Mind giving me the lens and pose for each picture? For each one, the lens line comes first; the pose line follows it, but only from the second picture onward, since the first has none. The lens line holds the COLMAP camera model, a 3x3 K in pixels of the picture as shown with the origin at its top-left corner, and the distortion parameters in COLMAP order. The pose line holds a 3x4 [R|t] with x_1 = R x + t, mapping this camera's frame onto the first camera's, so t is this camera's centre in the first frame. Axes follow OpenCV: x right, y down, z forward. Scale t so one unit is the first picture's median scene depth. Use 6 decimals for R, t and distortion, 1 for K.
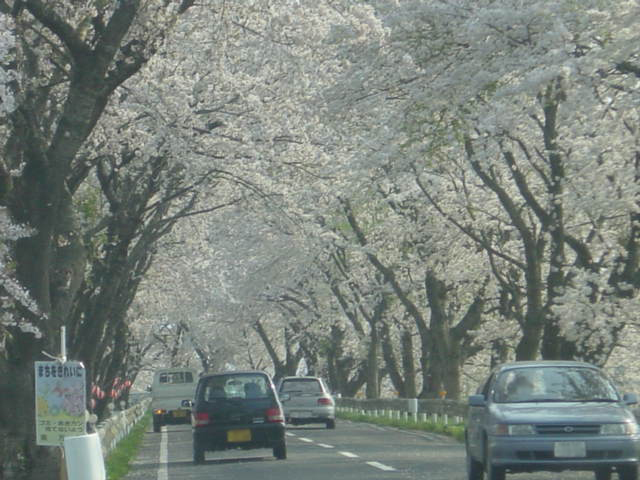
lens RADIAL K [[4130.2, 0, 320.2], [0, 4130.2, 239.7], [0, 0, 1]] dist [-0.260325, 0.000000]
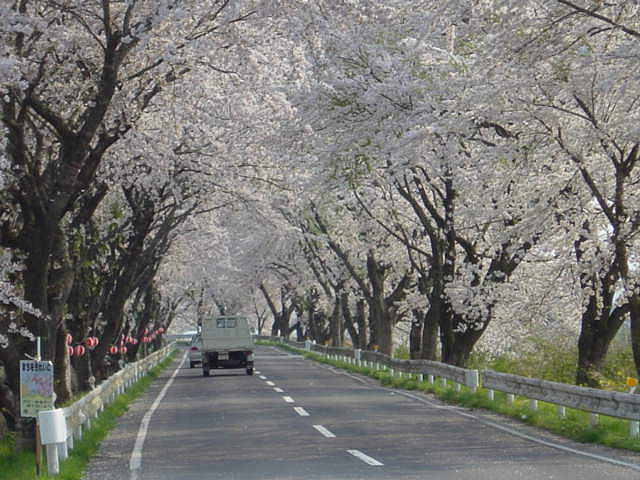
lens RADIAL K [[4130.2, 0, 320.6], [0, 4130.2, 241.0], [0, 0, 1]] dist [-0.260325, 0.000000]
pose [[0.998179, 0.003339, -0.060229, 0.094022], [-0.000678, 0.999025, 0.044139, -0.058170], [0.060317, -0.044018, 0.997208, -0.354218]]
